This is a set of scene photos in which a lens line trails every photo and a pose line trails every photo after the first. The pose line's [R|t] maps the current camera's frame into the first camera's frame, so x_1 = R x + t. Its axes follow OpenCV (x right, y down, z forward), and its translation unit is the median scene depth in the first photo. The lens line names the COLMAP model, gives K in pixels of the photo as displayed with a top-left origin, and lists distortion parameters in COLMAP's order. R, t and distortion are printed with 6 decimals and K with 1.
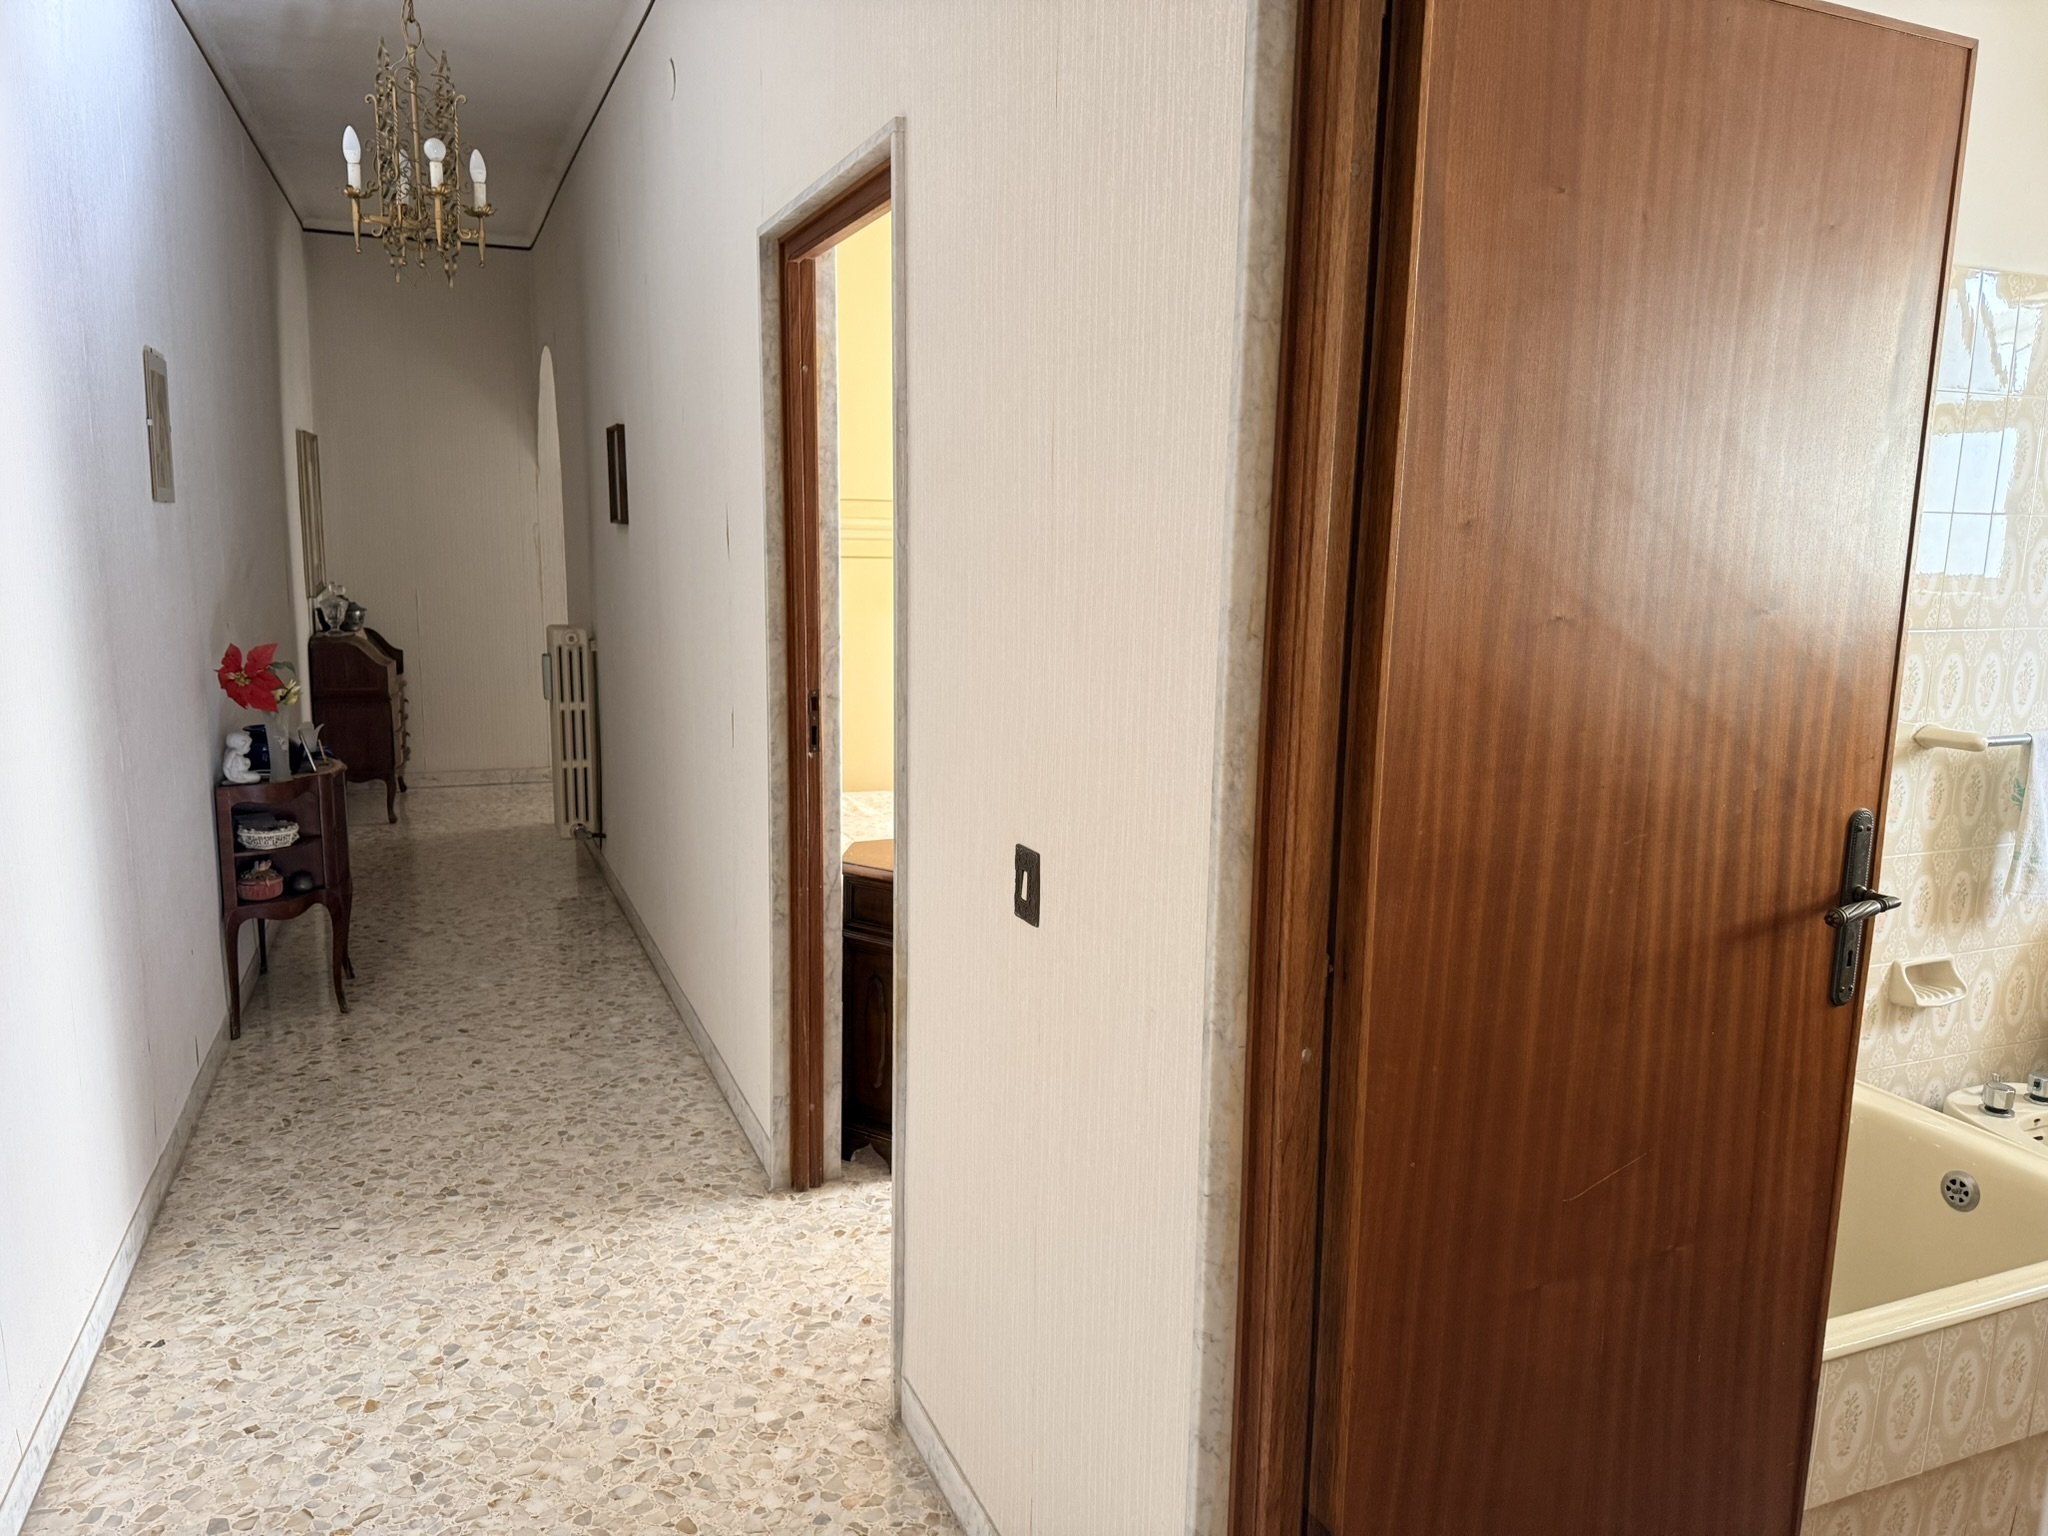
lens RADIAL K [[1455.7, 0, 1035.0], [0, 1455.7, 772.1], [0, 0, 1]] dist [0.031667, -0.012545]
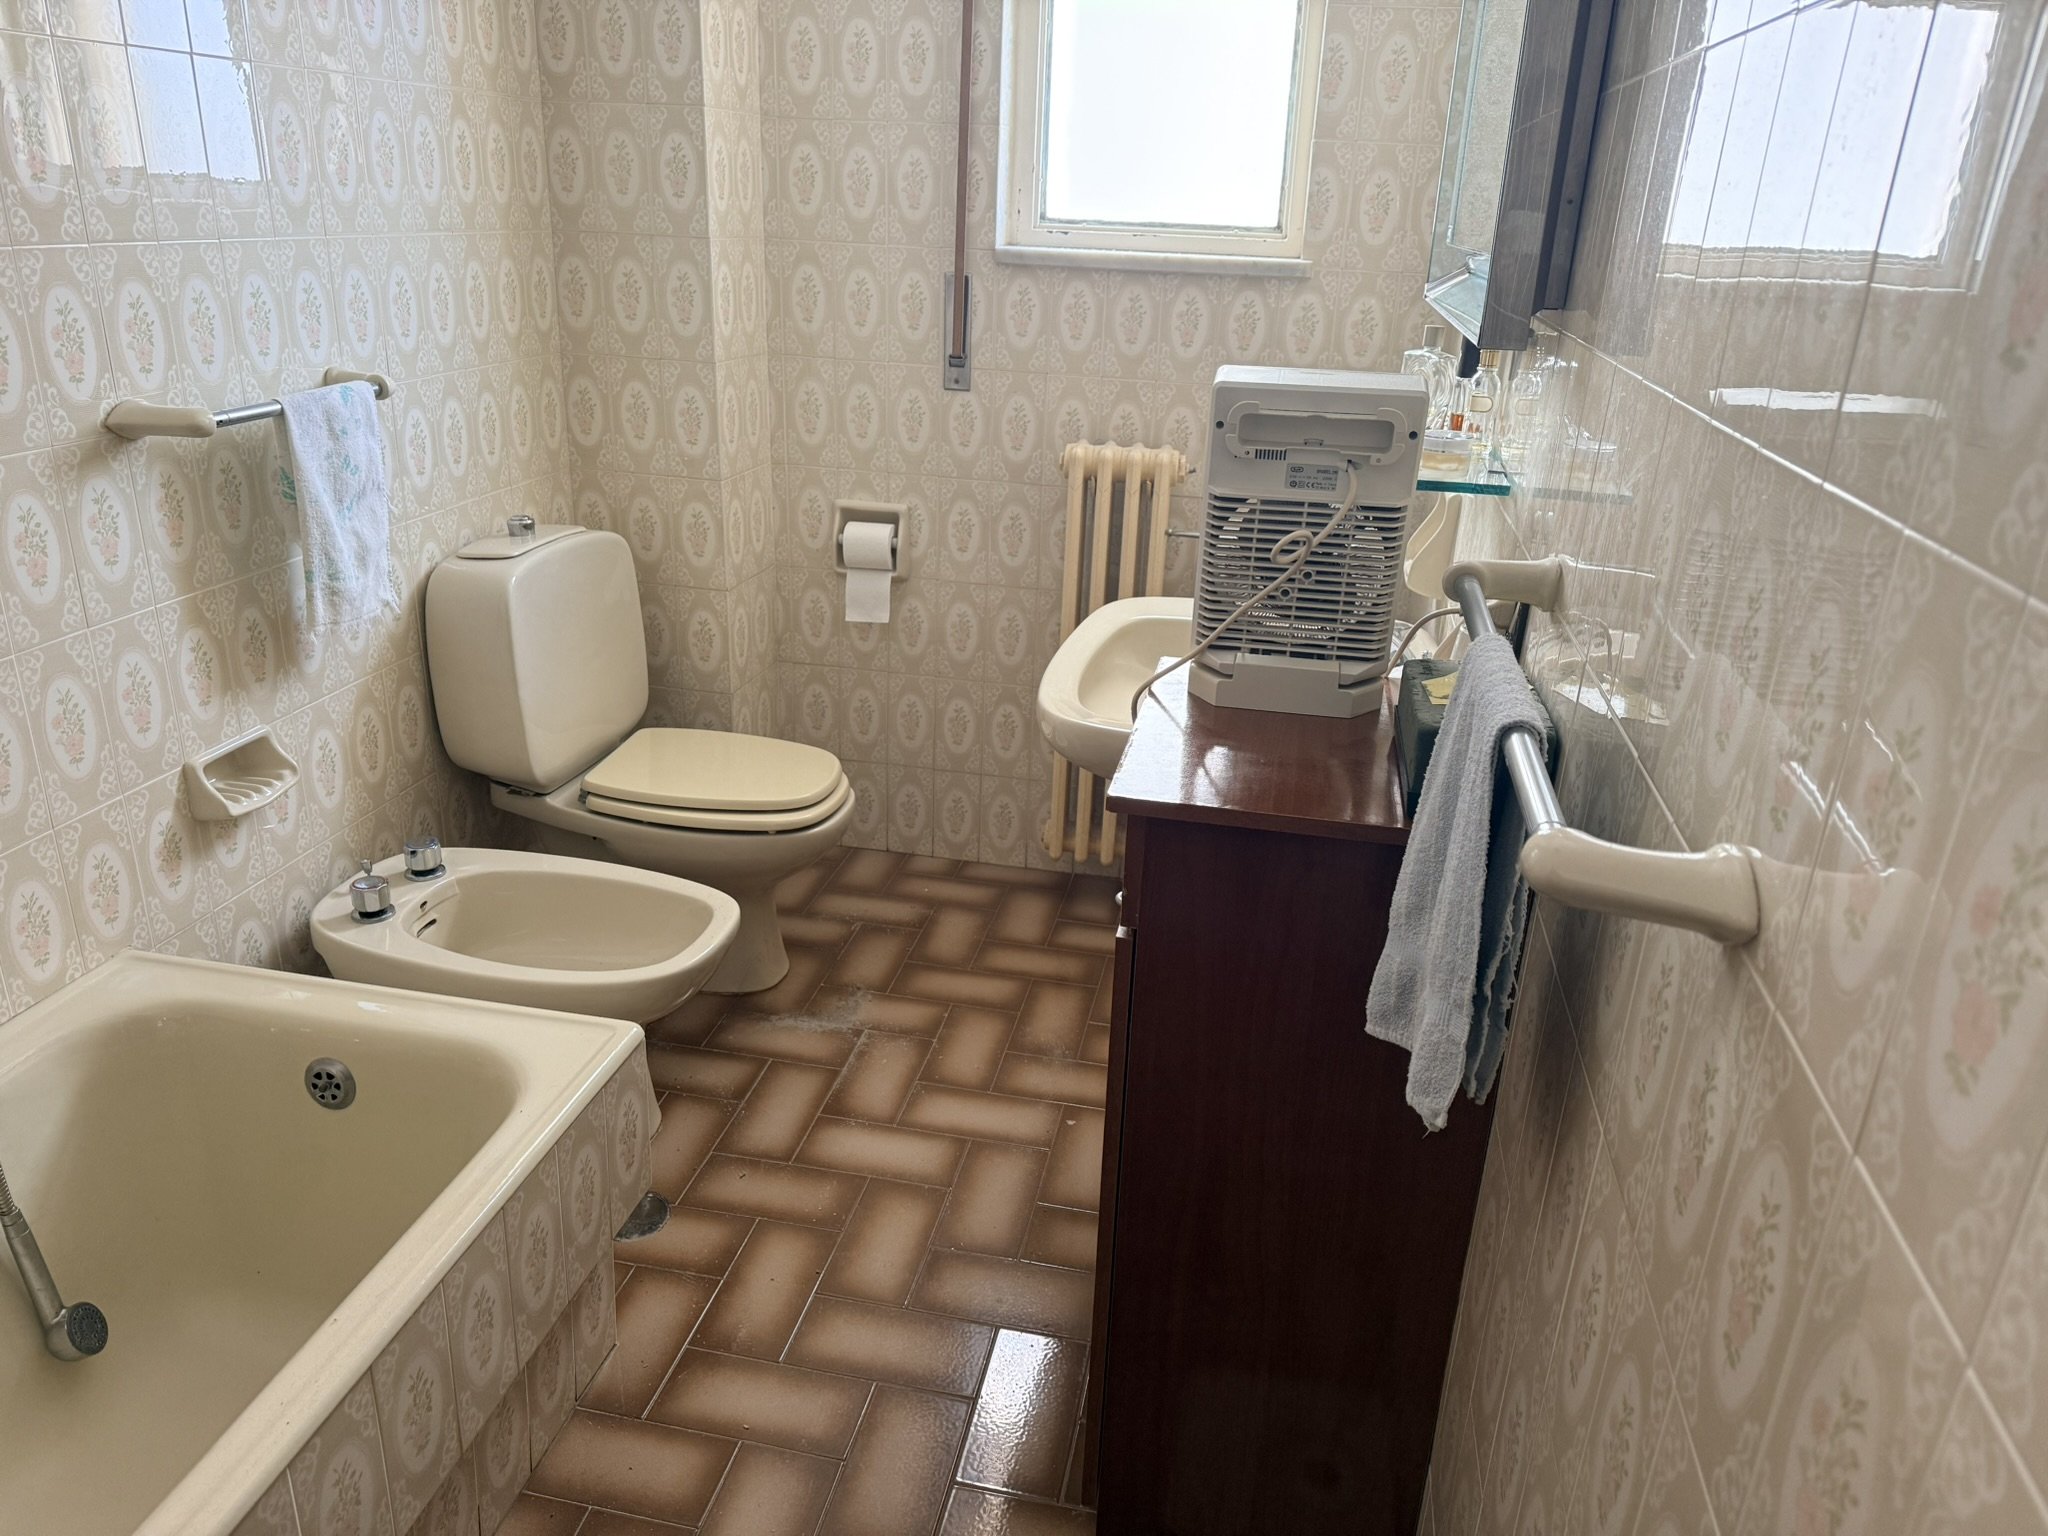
lens RADIAL K [[1455.7, 0, 1029.6], [0, 1455.7, 765.8], [0, 0, 1]] dist [0.031667, -0.012545]
pose [[0.560716, -0.303628, 0.770330, 0.281289], [0.117916, 0.950140, 0.288671, -0.019621], [-0.819569, -0.071028, 0.568561, 0.296493]]
